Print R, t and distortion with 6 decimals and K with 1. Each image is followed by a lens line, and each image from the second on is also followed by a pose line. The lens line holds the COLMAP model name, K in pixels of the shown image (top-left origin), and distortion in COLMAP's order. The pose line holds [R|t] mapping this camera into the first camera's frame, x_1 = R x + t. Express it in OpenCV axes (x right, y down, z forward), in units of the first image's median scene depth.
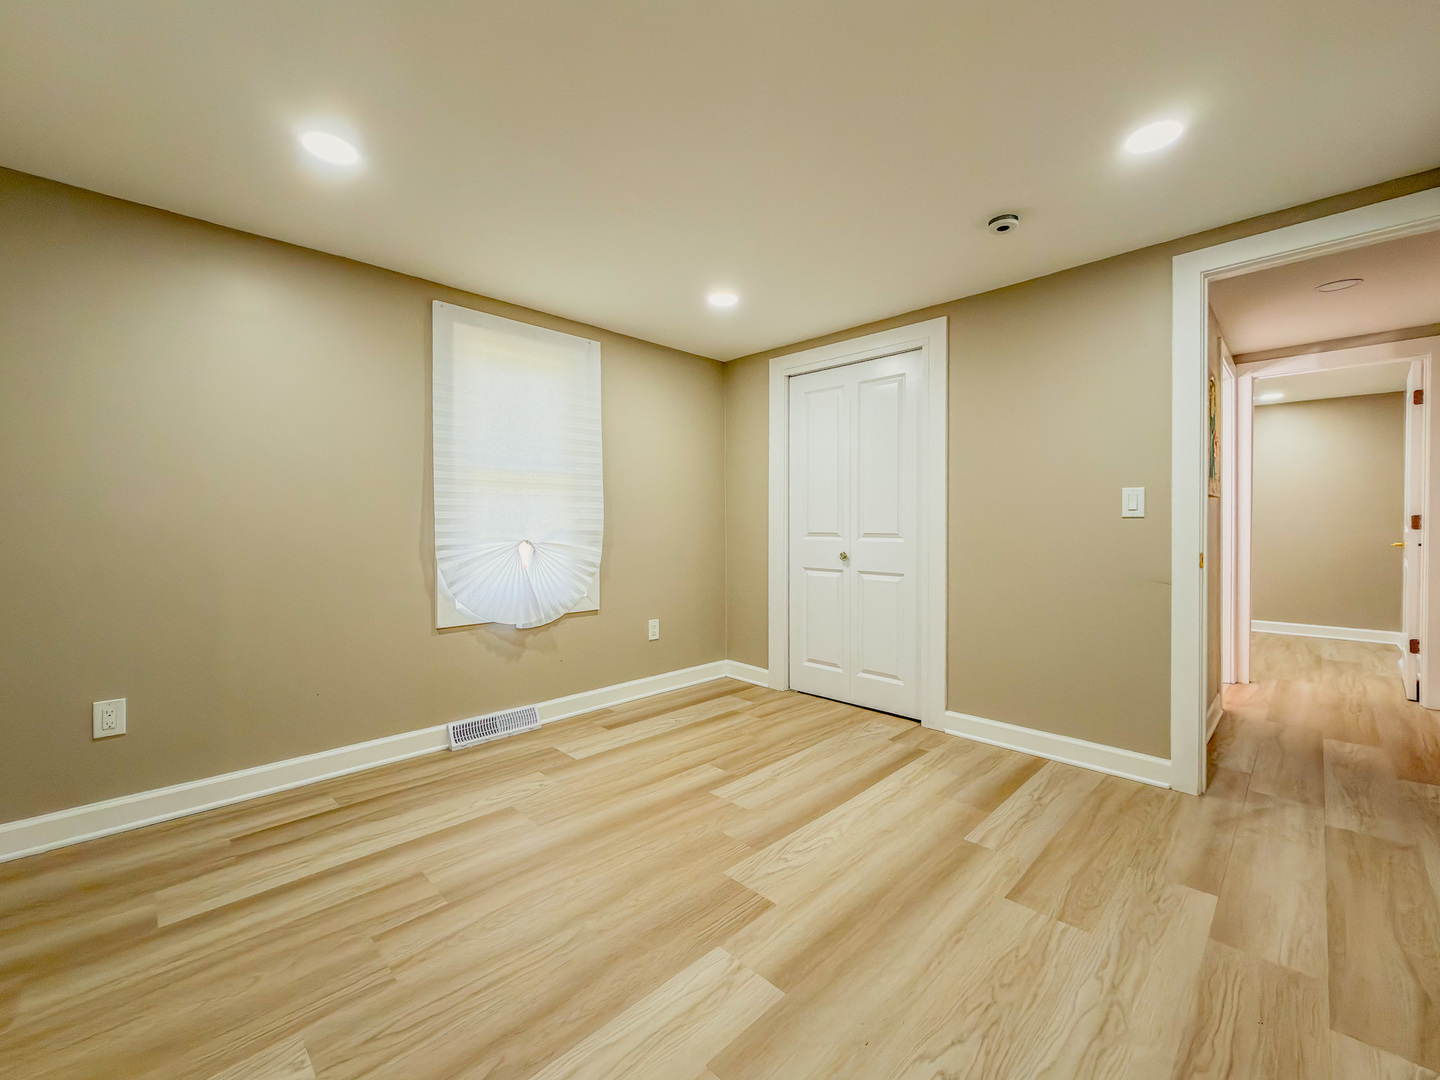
lens RADIAL K [[605.8, 0, 722.1], [0, 605.8, 513.7], [0, 0, 1]] dist [-0.001061, -0.000447]
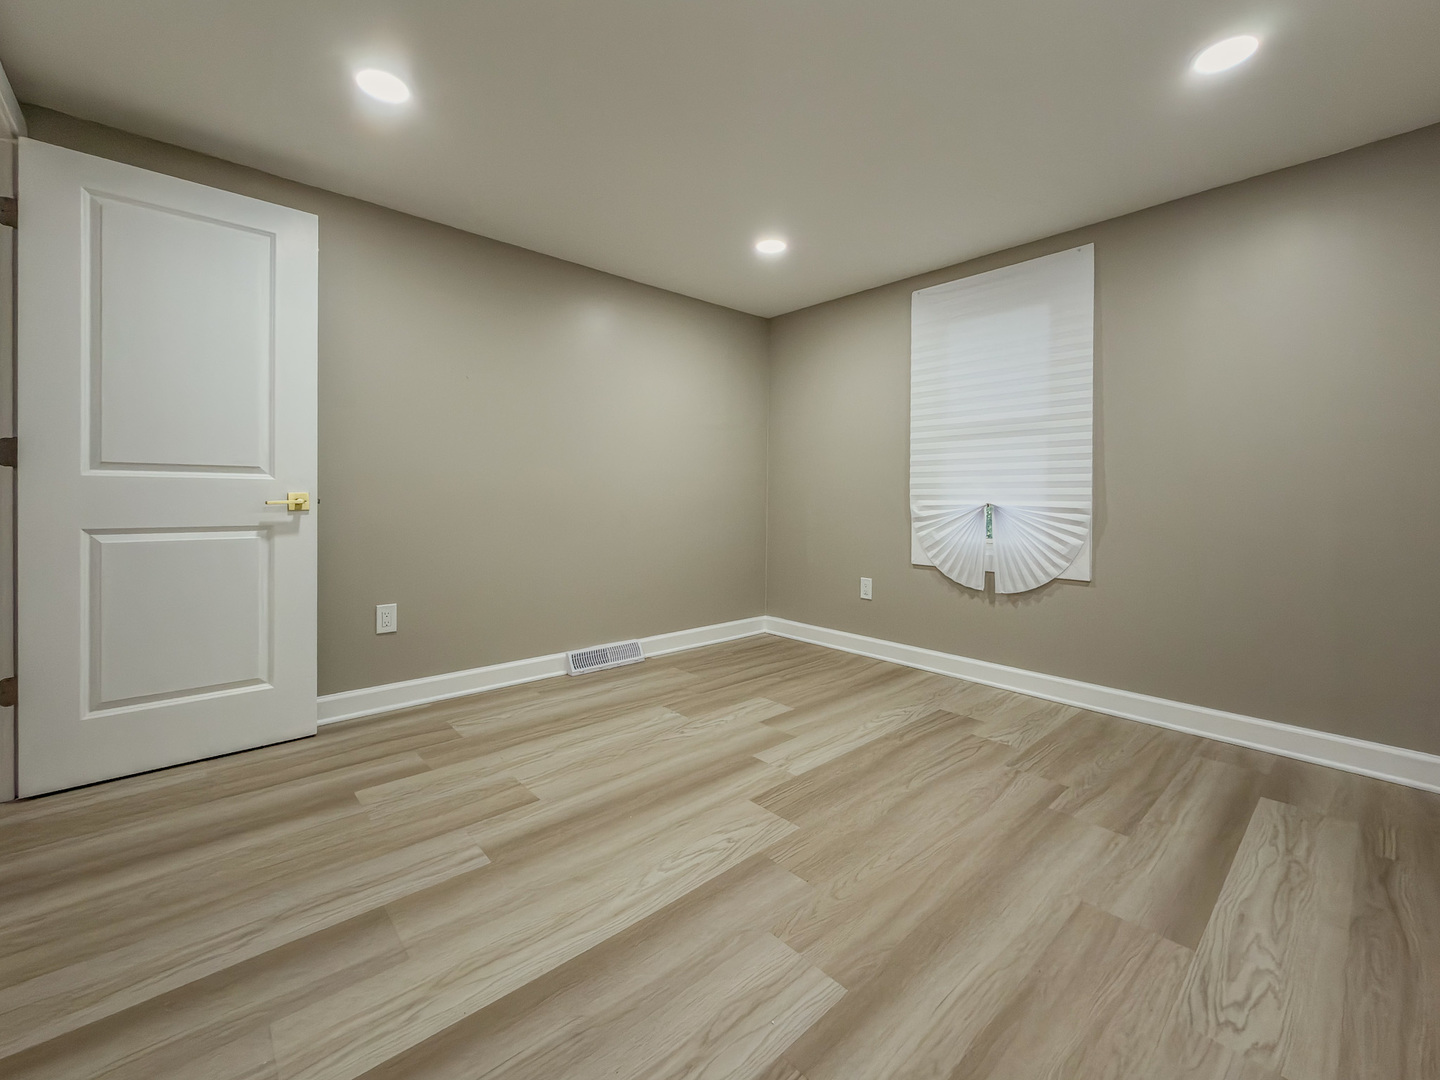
lens RADIAL K [[594.9, 0, 720.3], [0, 594.9, 491.0], [0, 0, 1]] dist [-0.000139, -0.000112]
pose [[-0.998004, -0.002579, 0.063095, 0.058146], [-0.004133, 0.999691, -0.024509, 0.076679], [-0.063013, -0.024721, -0.997707, 1.665169]]
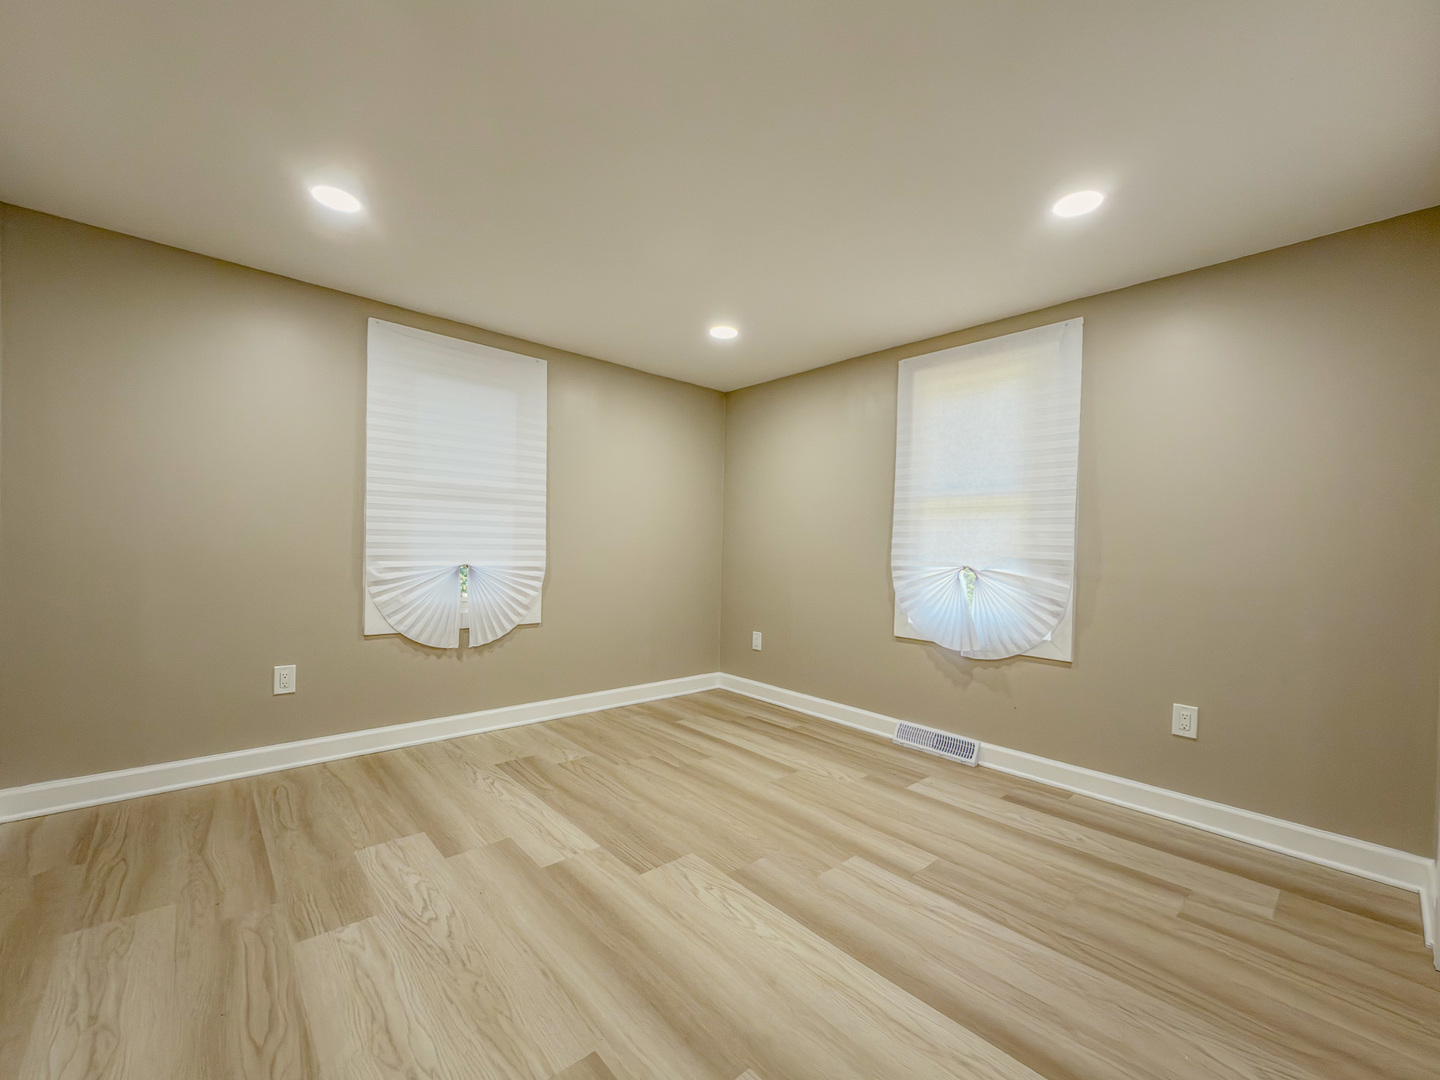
lens RADIAL K [[597.6, 0, 717.6], [0, 597.6, 537.9], [0, 0, 1]] dist [-0.000919, -0.000260]
pose [[-0.069060, -0.014979, -0.997500, 0.947243], [-0.007783, 0.999865, -0.014476, 0.021700], [0.997582, 0.006764, -0.069168, 0.956680]]
